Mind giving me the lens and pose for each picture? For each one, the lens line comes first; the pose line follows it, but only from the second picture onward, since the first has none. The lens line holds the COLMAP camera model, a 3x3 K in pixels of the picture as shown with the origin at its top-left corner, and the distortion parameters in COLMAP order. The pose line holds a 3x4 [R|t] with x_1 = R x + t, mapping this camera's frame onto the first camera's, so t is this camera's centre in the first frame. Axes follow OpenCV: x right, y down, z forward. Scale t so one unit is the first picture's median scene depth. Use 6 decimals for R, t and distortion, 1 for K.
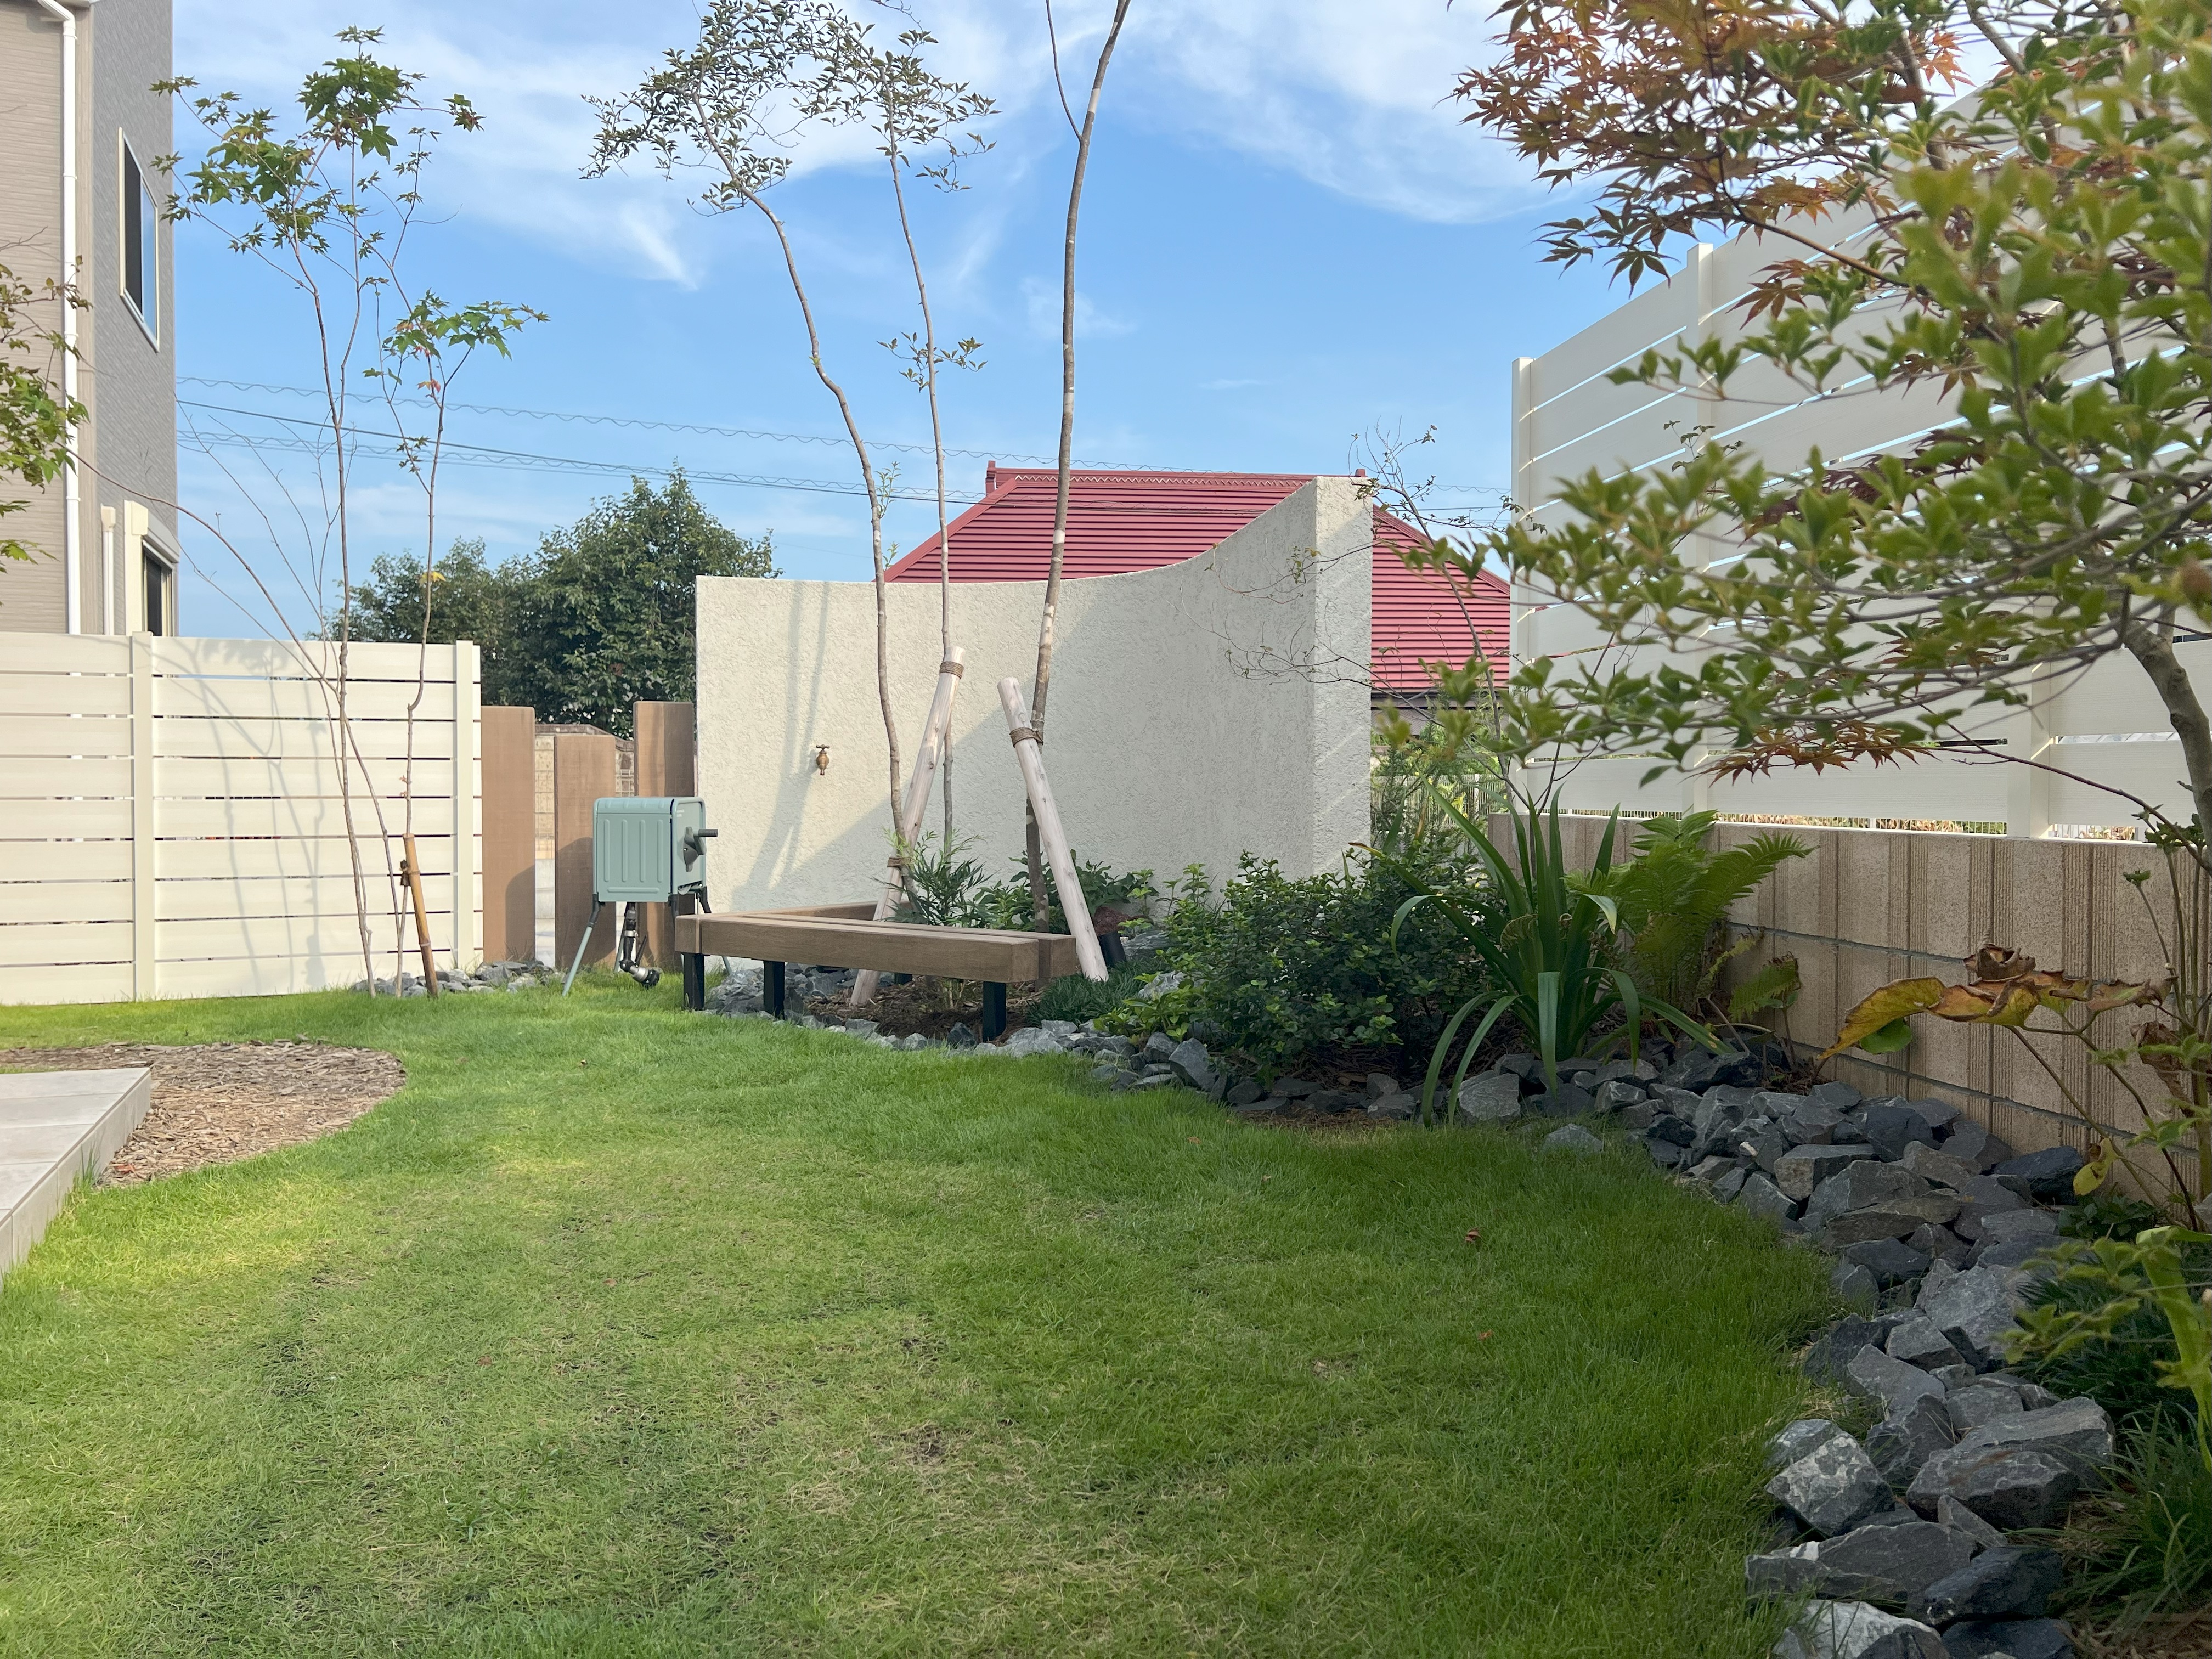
lens RADIAL K [[1667.6, 0, 1099.3], [0, 1667.6, 837.7], [0, 0, 1]] dist [0.077919, -0.127951]
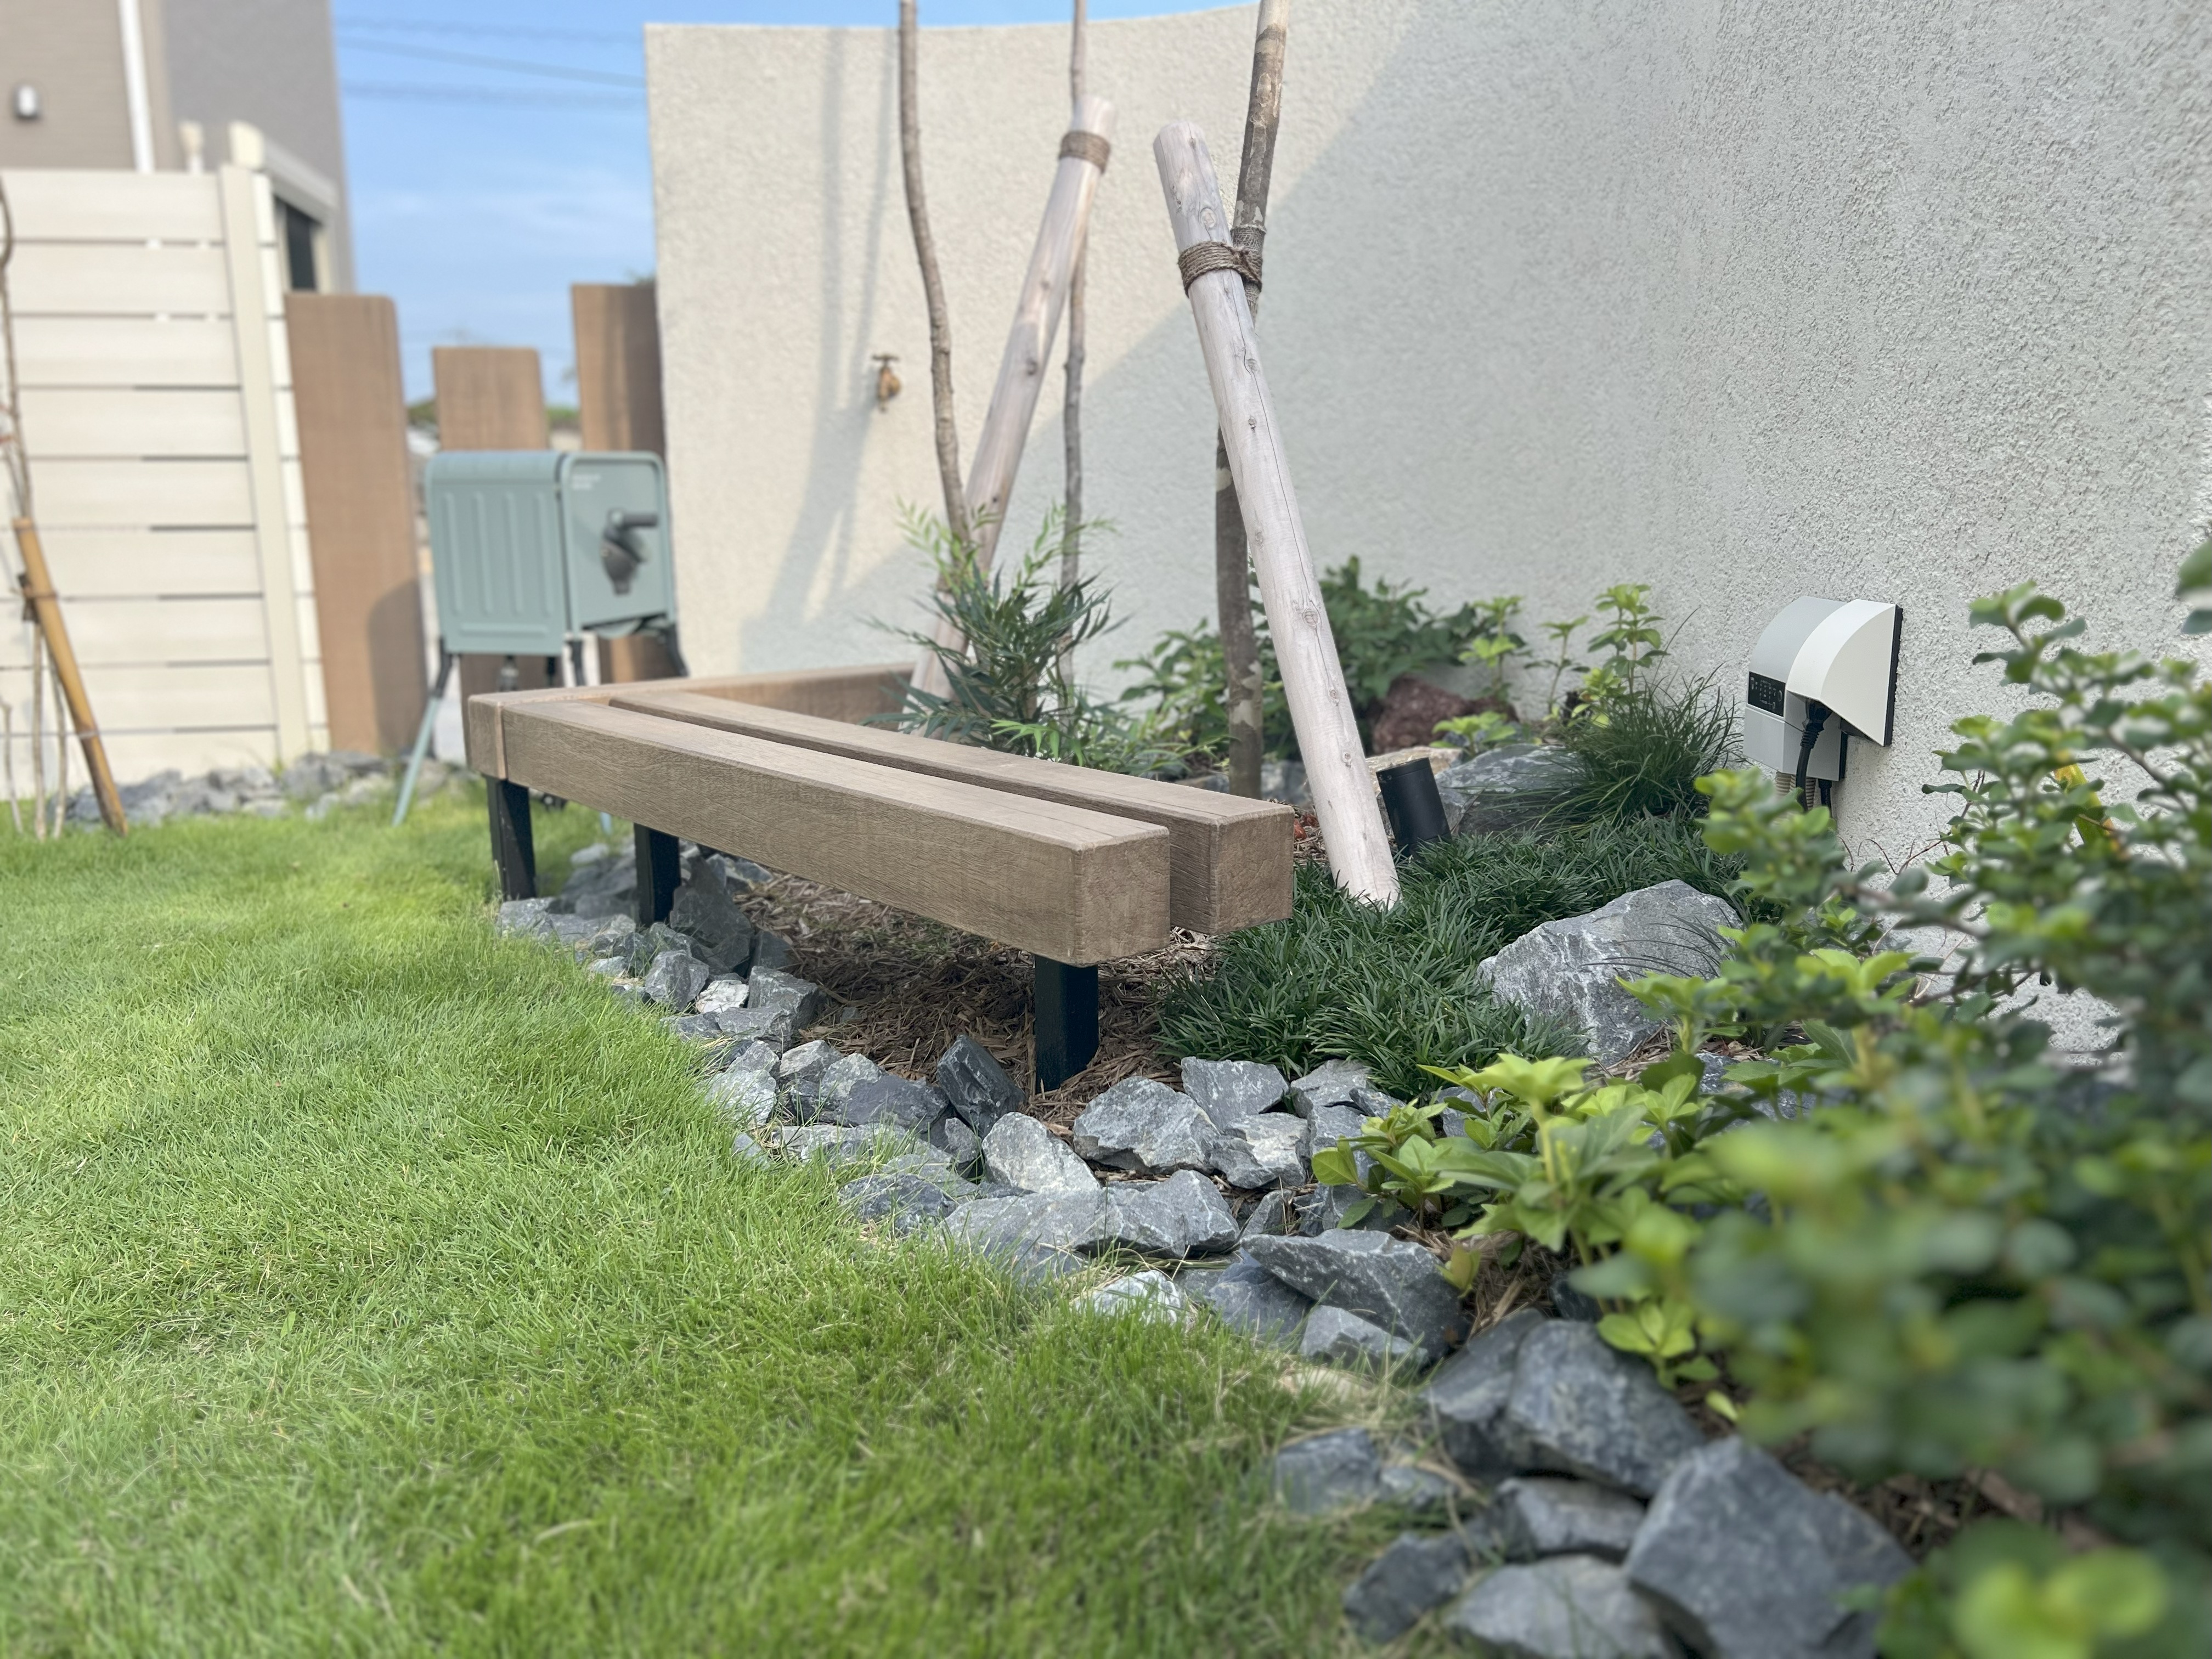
lens RADIAL K [[1673.9, 0, 1114.7], [0, 1673.9, 832.5], [0, 0, 1]] dist [0.034278, -0.039791]
pose [[0.982045, 0.030333, -0.186195, 0.010917], [0.001204, 0.985961, 0.166969, 0.006157], [0.188646, -0.164196, 0.968221, 0.549976]]
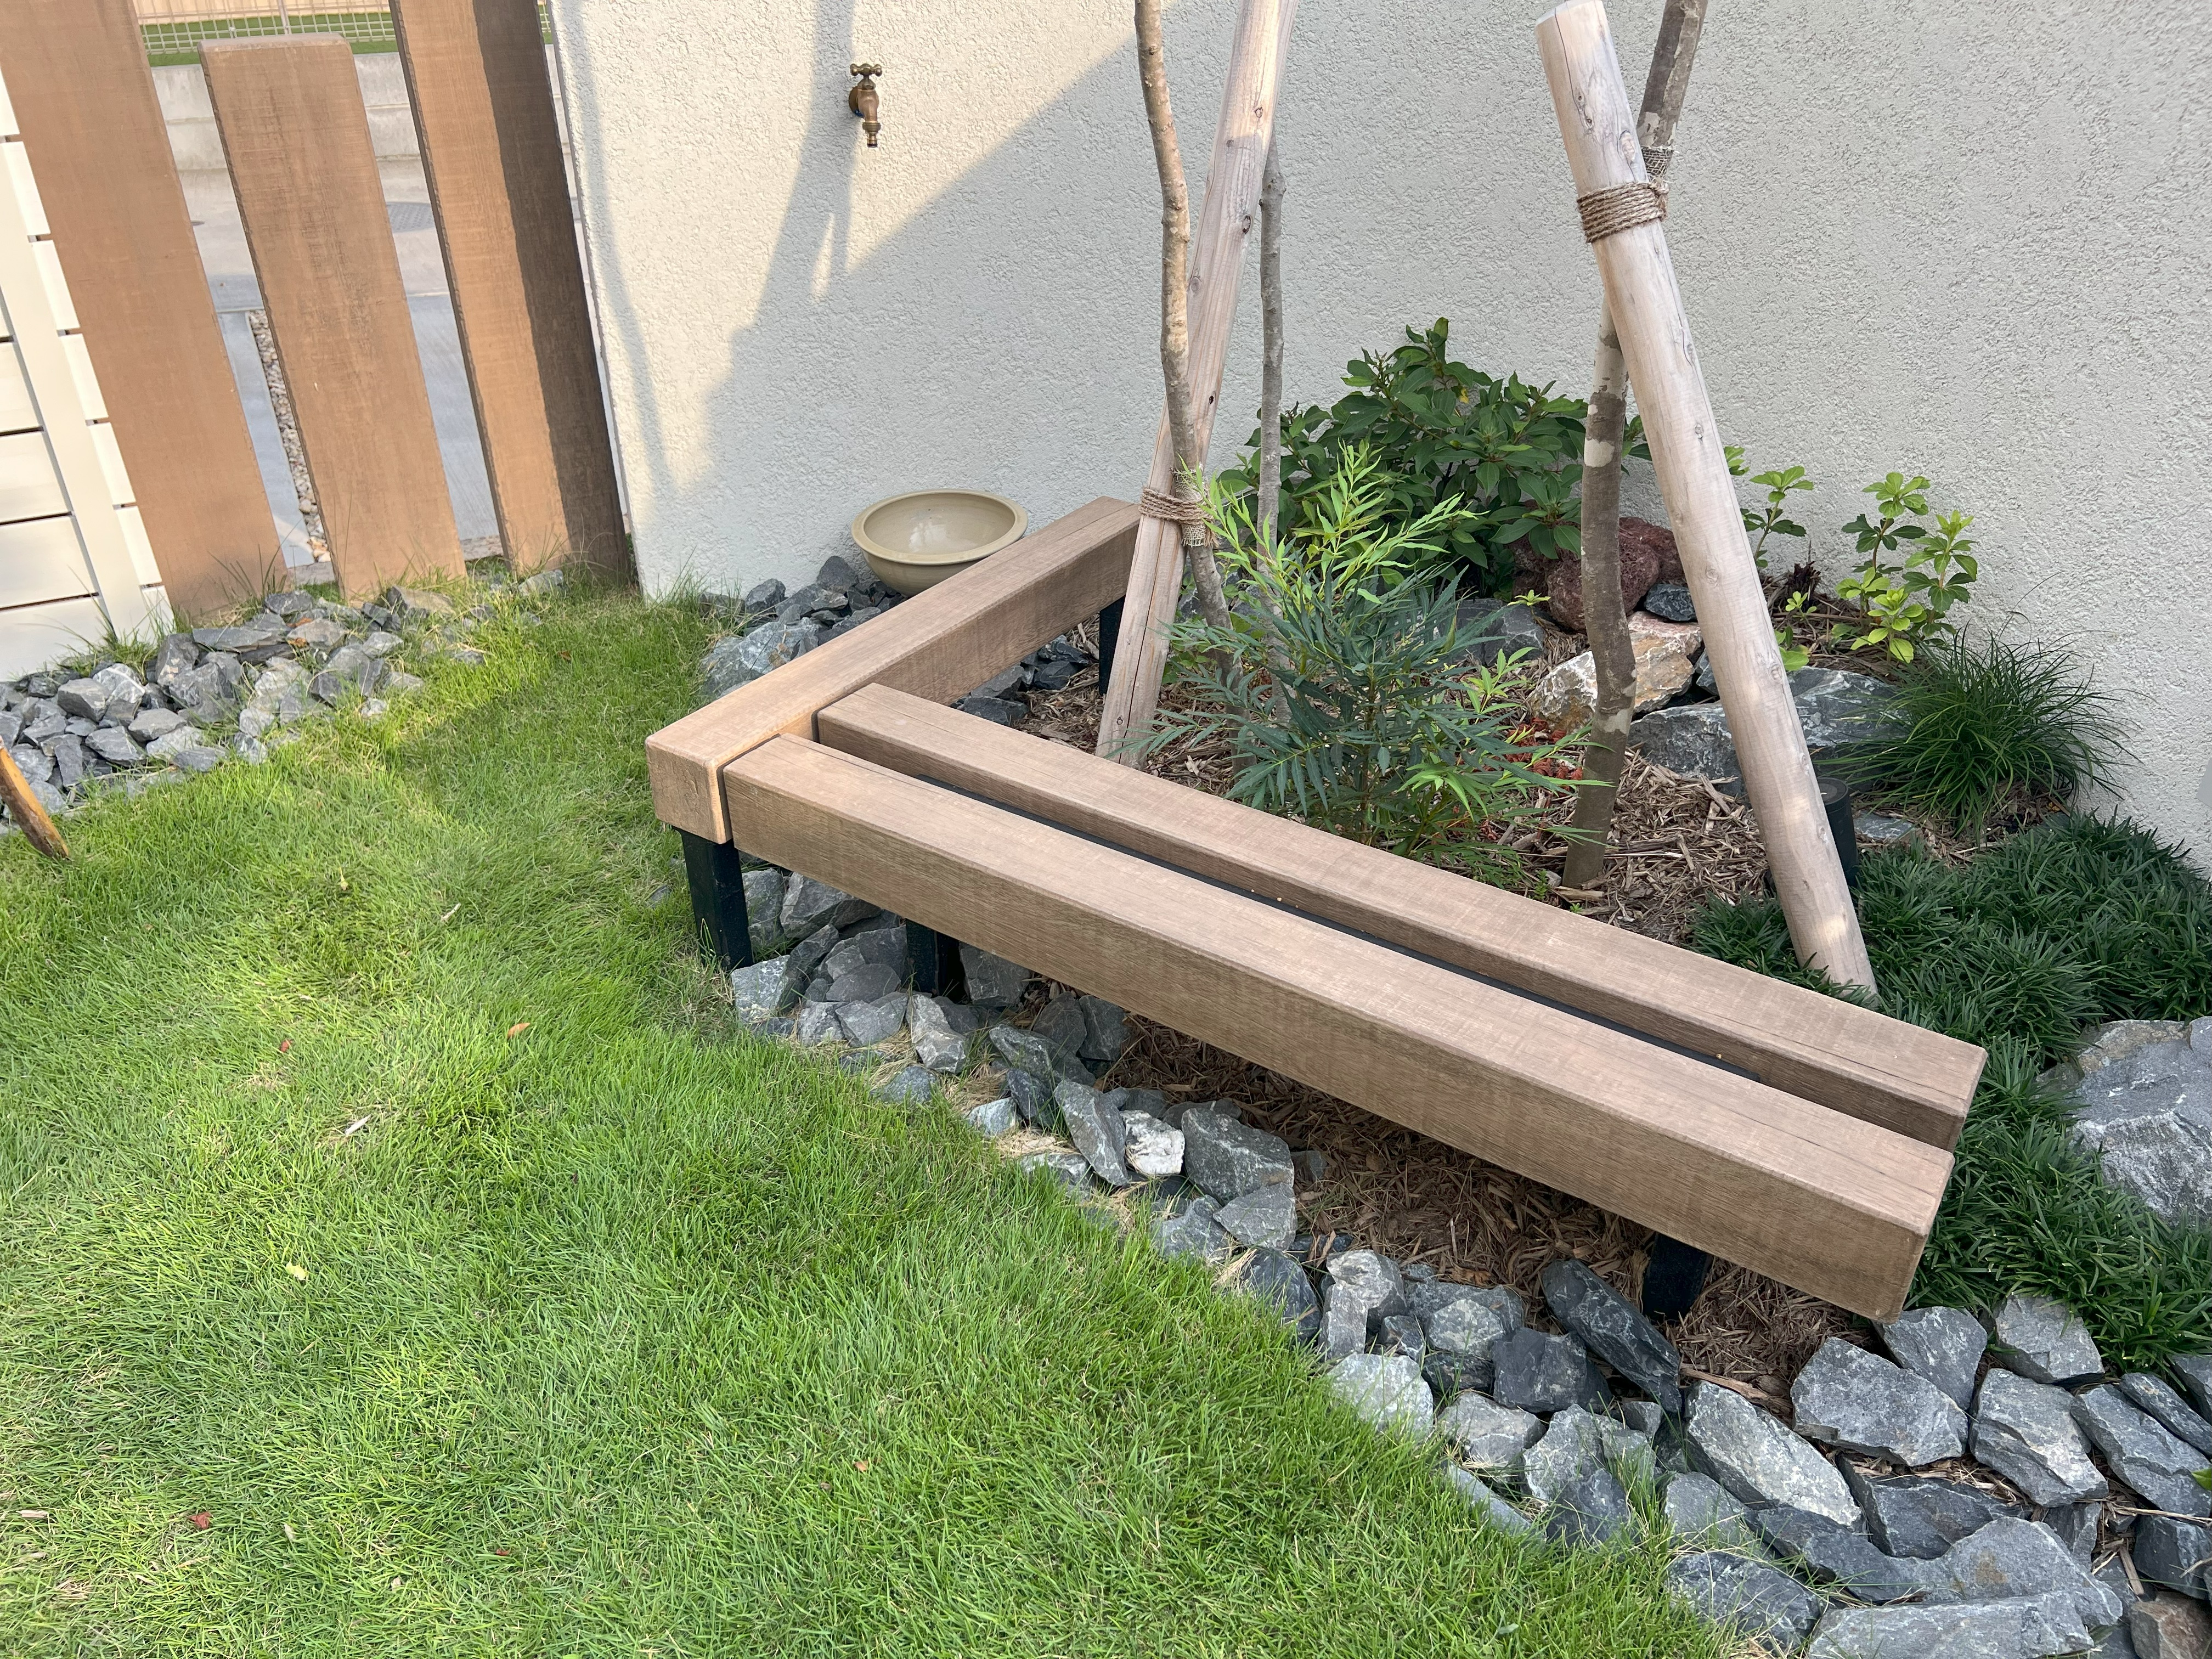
lens RADIAL K [[1707.5, 0, 1105.8], [0, 1707.5, 830.6], [0, 0, 1]] dist [0.009285, -0.011064]
pose [[0.996204, -0.045225, 0.074383, -0.169537], [0.002450, 0.868686, 0.495357, -0.115653], [-0.087018, -0.493294, 0.865499, 0.624336]]
